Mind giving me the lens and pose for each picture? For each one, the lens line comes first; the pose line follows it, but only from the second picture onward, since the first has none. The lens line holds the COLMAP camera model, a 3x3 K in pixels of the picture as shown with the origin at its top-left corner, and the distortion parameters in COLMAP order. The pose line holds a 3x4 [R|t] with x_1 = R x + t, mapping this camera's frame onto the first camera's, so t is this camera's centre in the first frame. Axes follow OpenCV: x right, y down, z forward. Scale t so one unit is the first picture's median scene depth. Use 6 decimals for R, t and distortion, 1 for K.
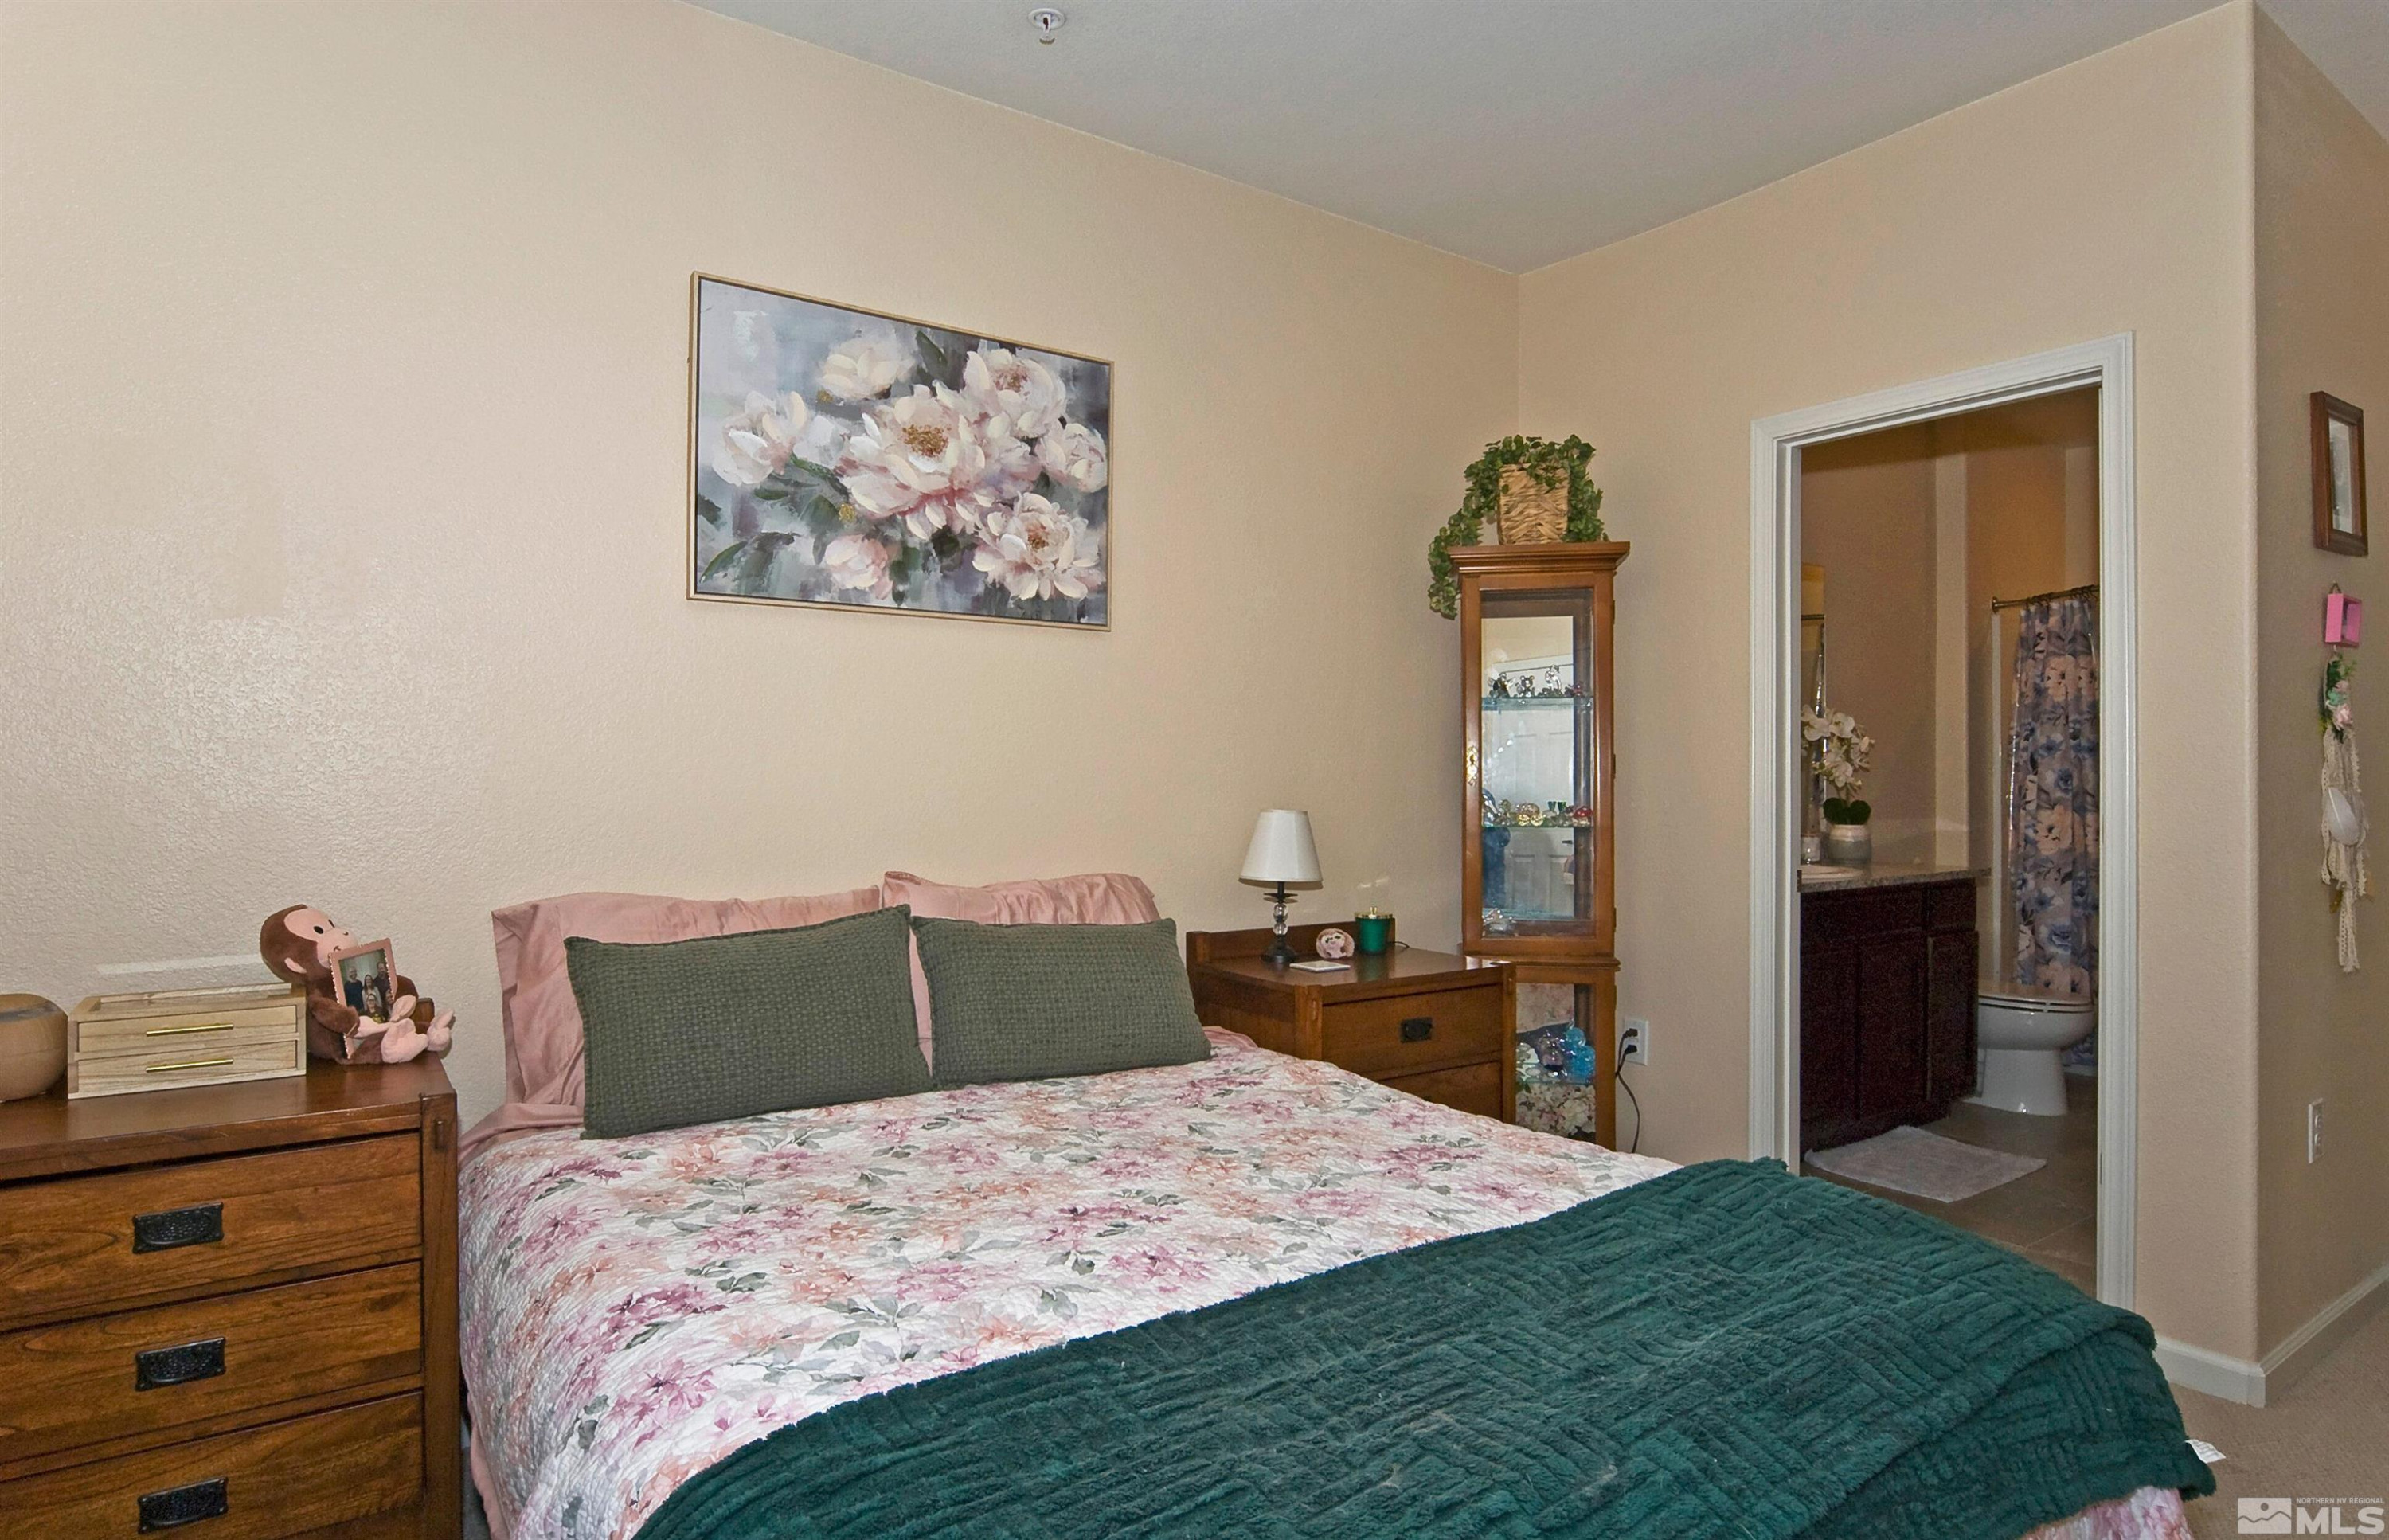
lens RADIAL K [[1277.5, 0, 1202.8], [0, 1277.5, 772.0], [0, 0, 1]] dist [-0.019330, -0.000098]
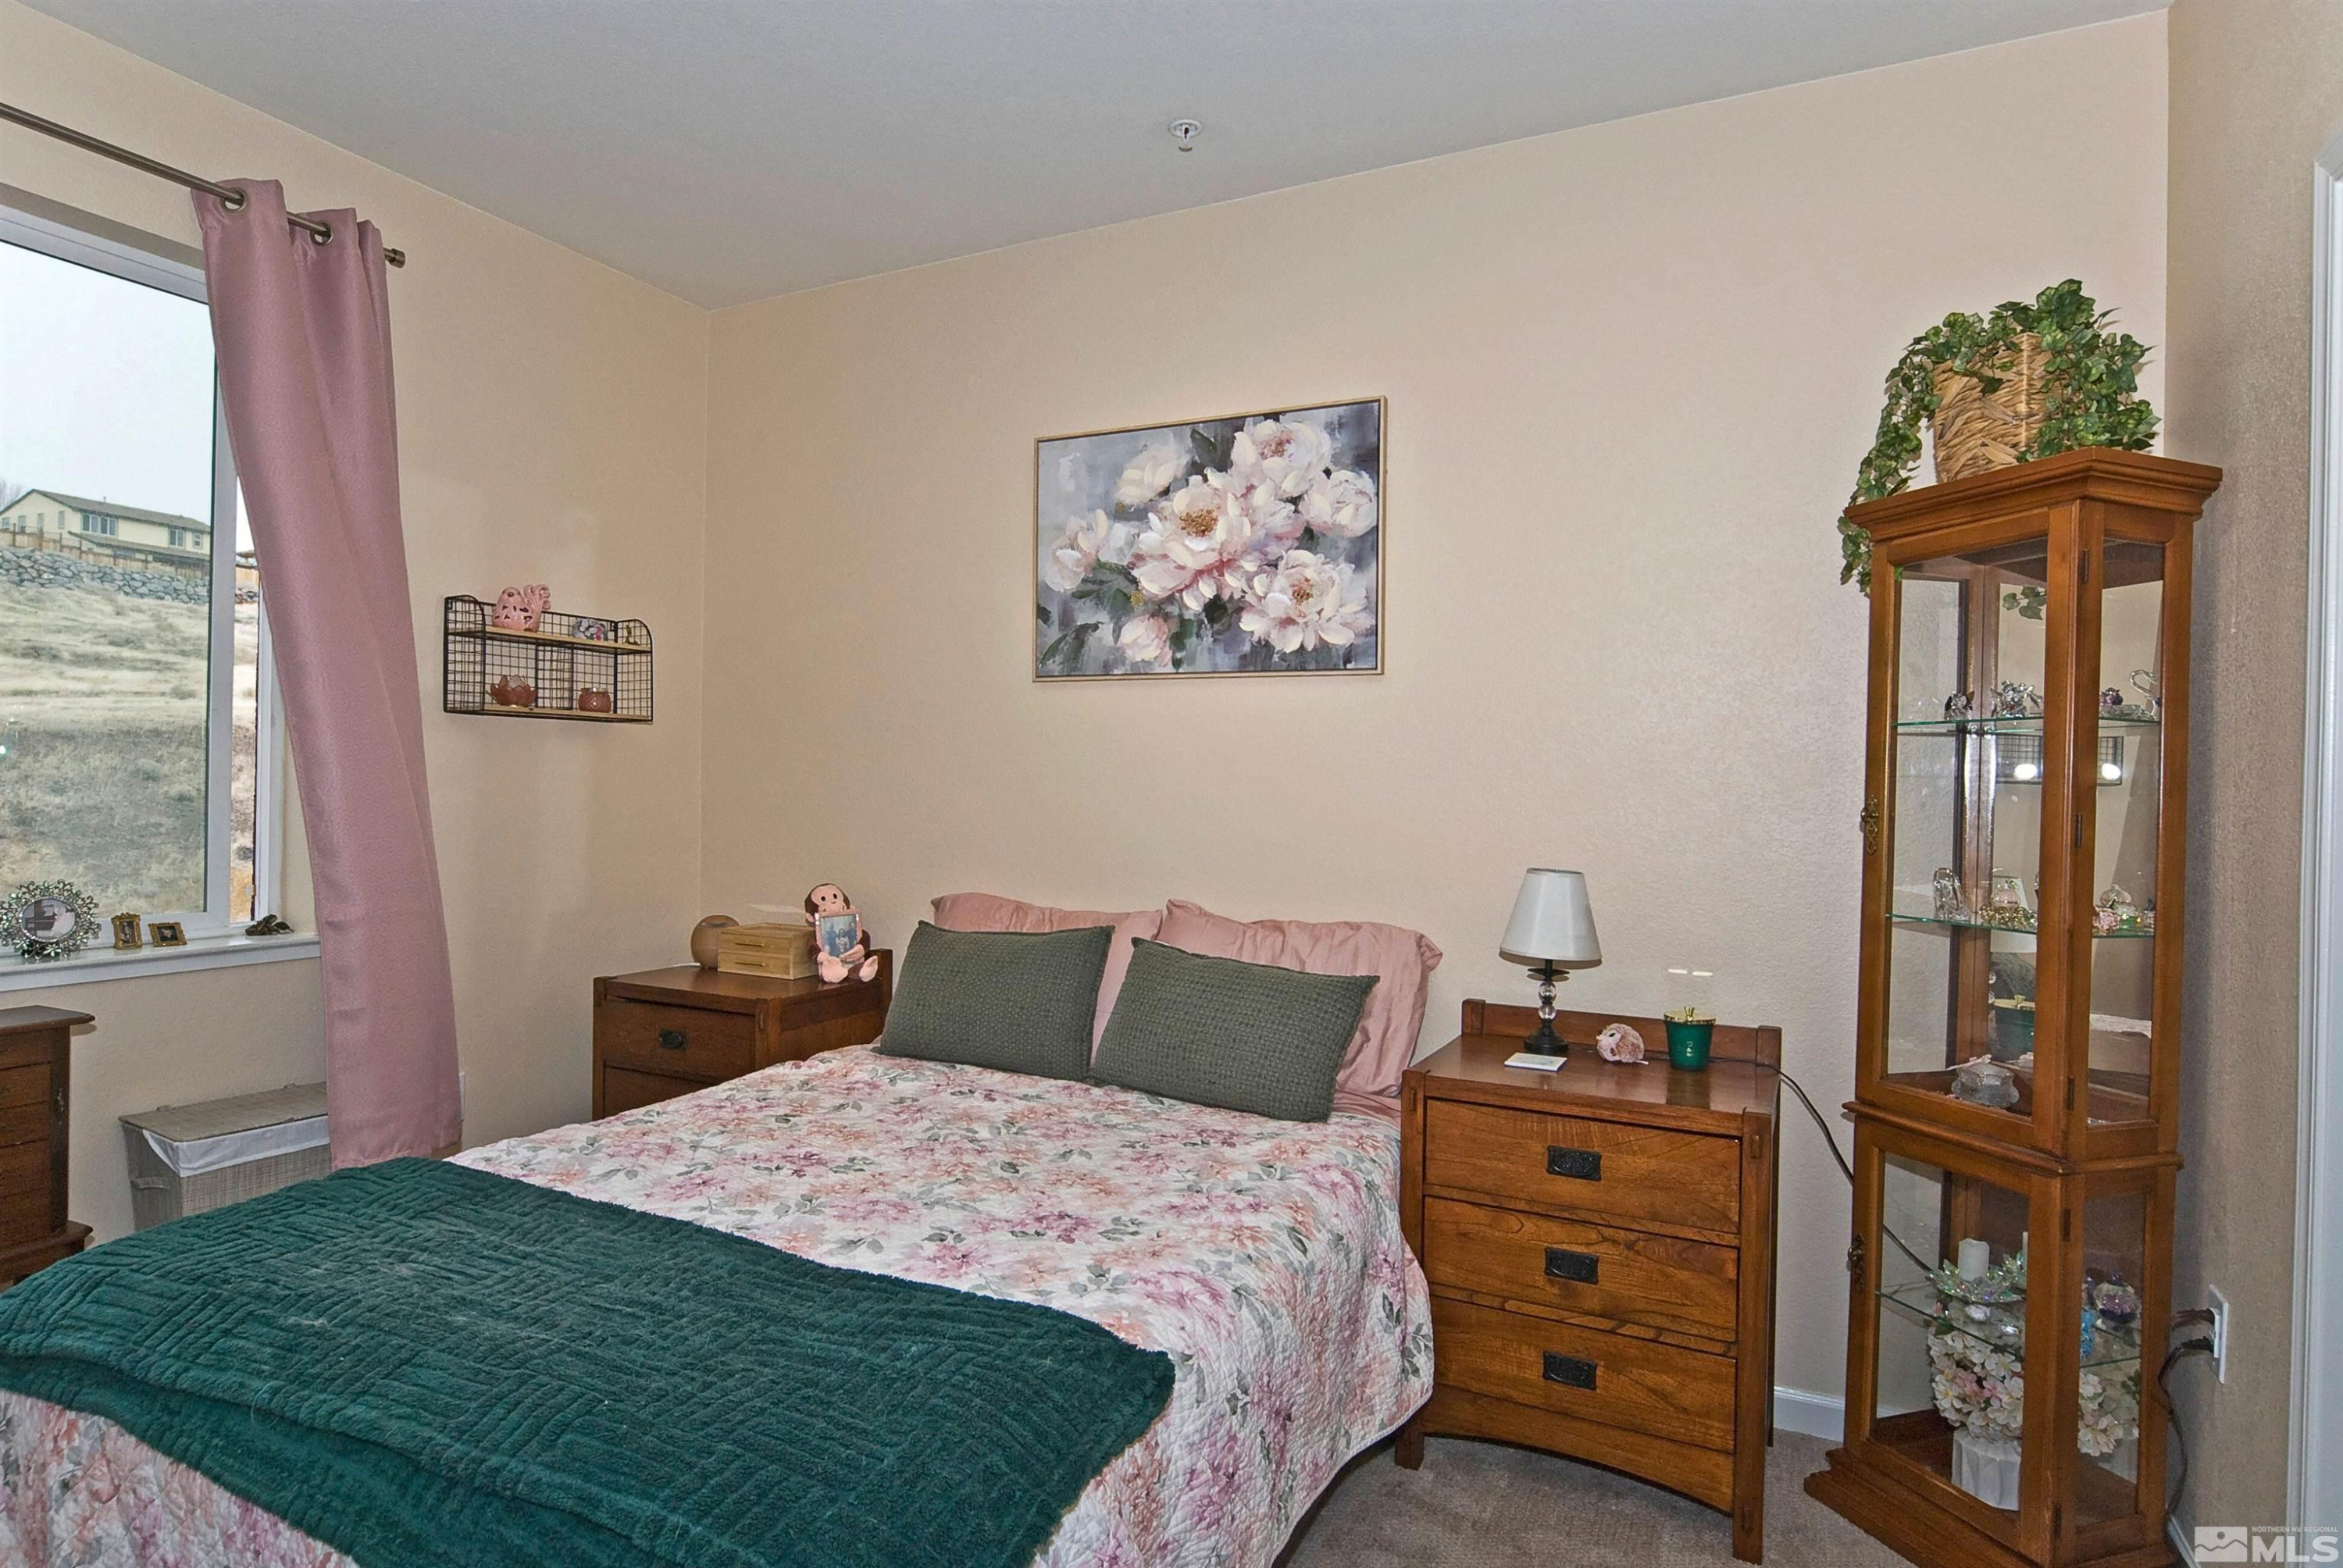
lens RADIAL K [[1259.1, 0, 1161.3], [0, 1259.1, 787.2], [0, 0, 1]] dist [-0.014331, 0.000941]
pose [[0.484423, 0.007828, -0.874799, 0.749497], [-0.014227, 0.999898, 0.001069, -0.025129], [0.874718, 0.011927, 0.484485, 0.428487]]
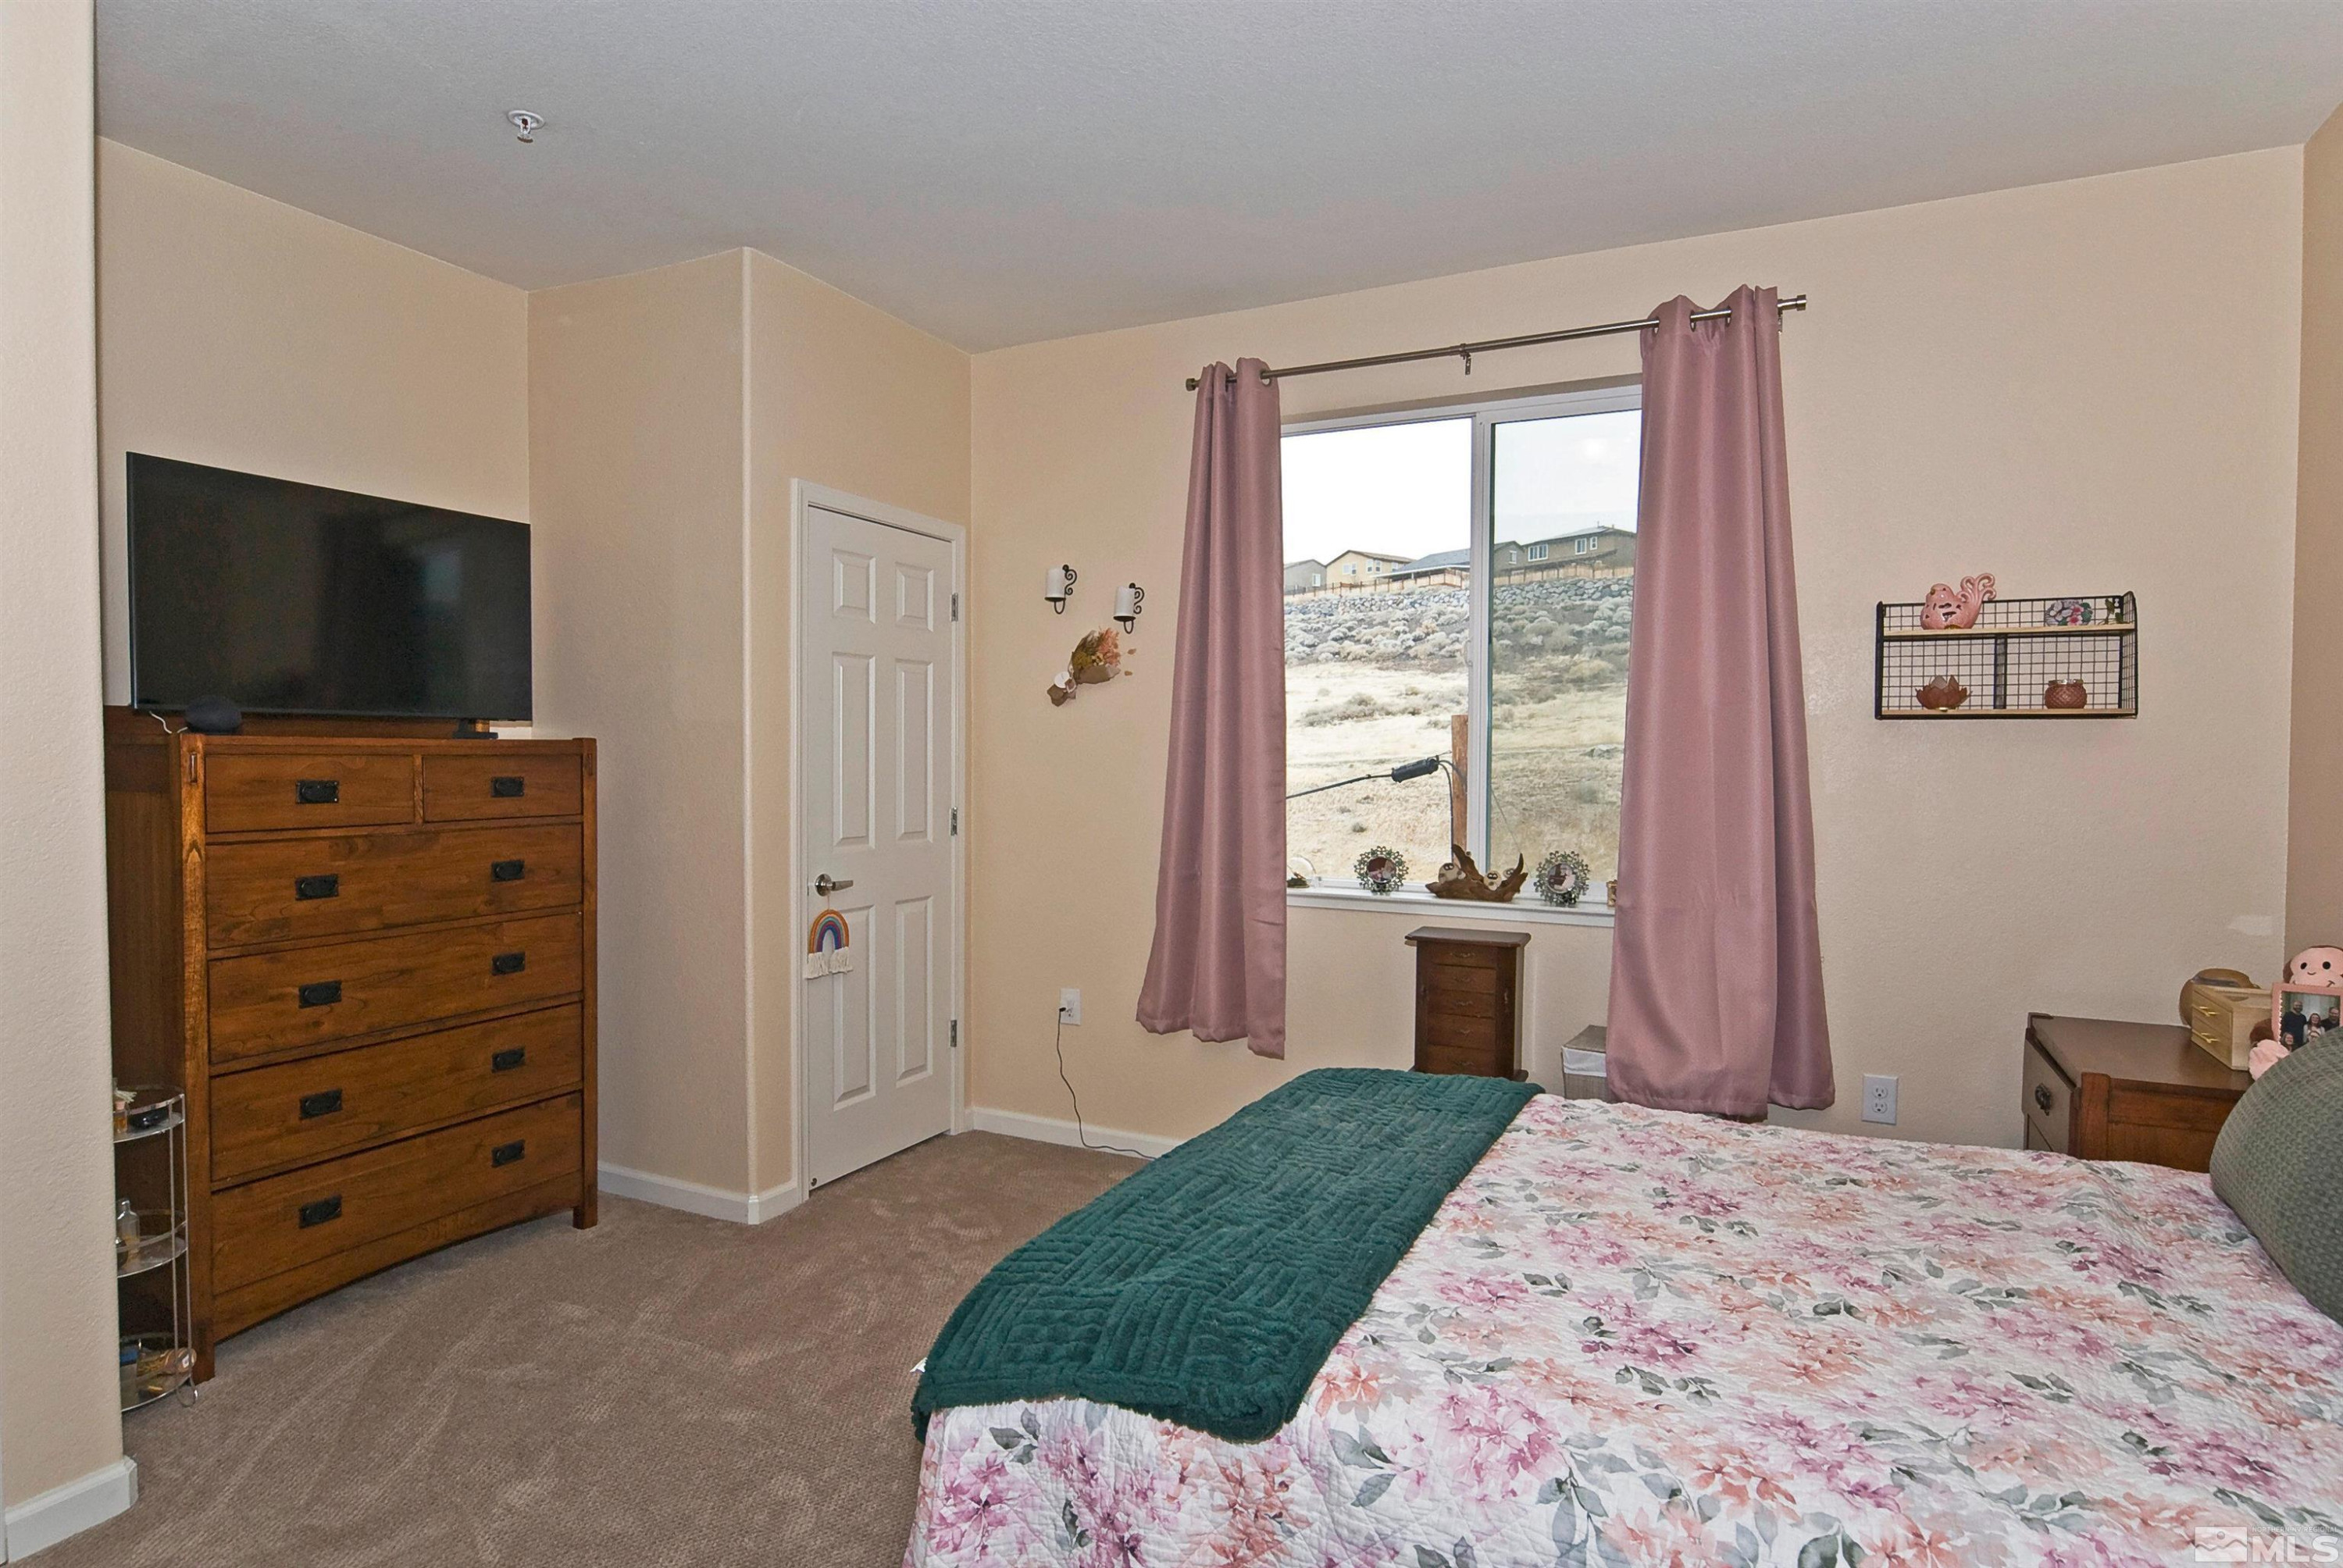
lens RADIAL K [[1259.1, 0, 1162.4], [0, 1259.1, 774.5], [0, 0, 1]] dist [-0.014331, 0.000941]
pose [[-0.876512, -0.000325, -0.481380, 0.575739], [-0.010151, 0.999790, 0.017807, -0.044239], [0.481274, 0.020494, -0.876331, 1.099855]]
